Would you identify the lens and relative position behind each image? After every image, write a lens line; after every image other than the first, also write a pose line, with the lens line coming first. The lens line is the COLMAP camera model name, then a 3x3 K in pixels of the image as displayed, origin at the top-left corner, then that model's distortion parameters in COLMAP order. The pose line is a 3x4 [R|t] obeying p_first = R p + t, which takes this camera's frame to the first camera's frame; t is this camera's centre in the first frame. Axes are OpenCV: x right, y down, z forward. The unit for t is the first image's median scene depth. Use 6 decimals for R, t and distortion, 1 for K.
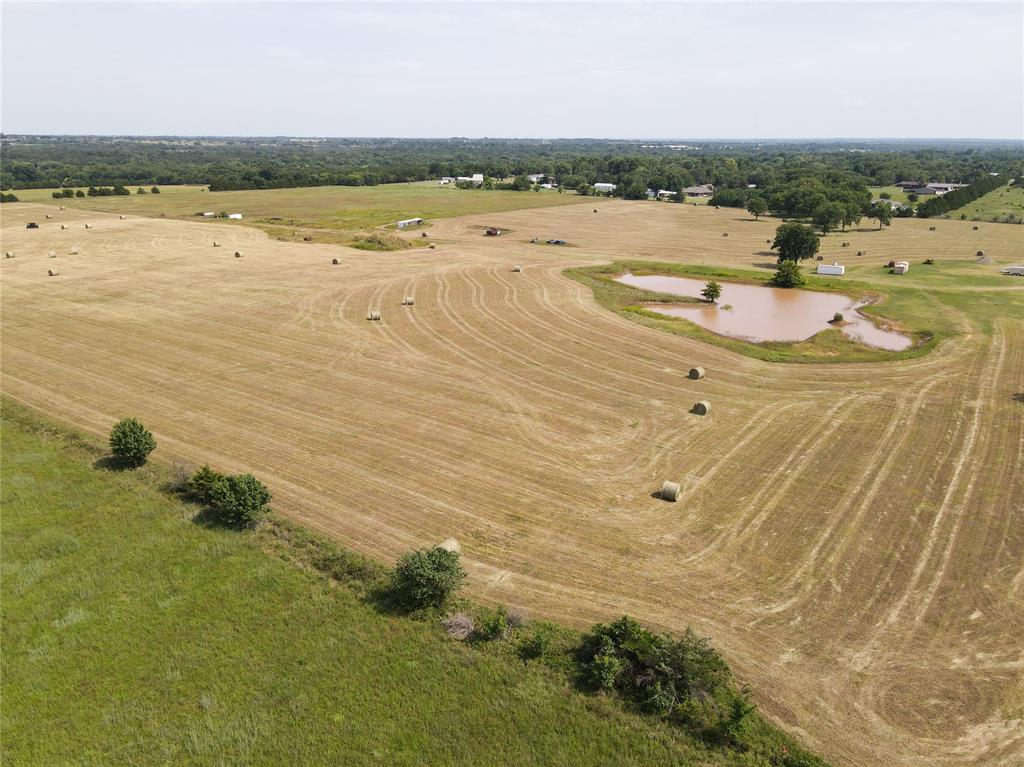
lens RADIAL K [[755.2, 0, 509.6], [0, 755.2, 383.4], [0, 0, 1]] dist [0.008322, 0.011290]
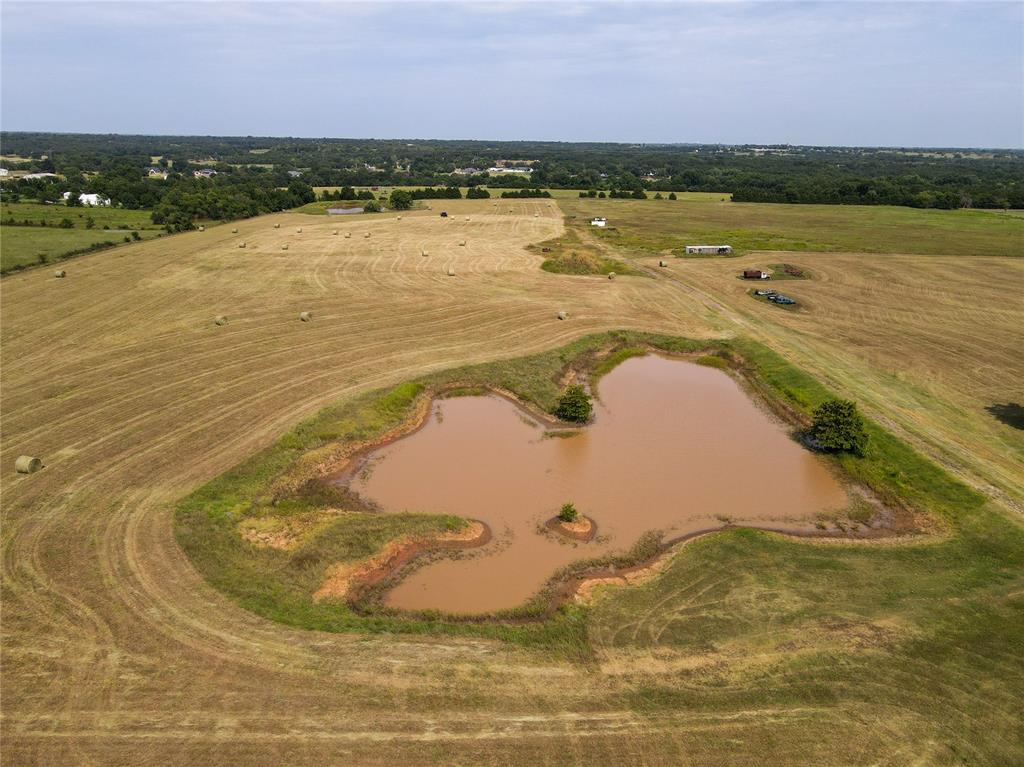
lens RADIAL K [[755.2, 0, 509.6], [0, 755.2, 383.4], [0, 0, 1]] dist [0.008322, 0.011290]
pose [[0.577096, 0.256186, -0.775454, 0.946941], [-0.267338, 0.956469, 0.117034, -0.263507], [0.771681, 0.139768, 0.620463, 0.822736]]
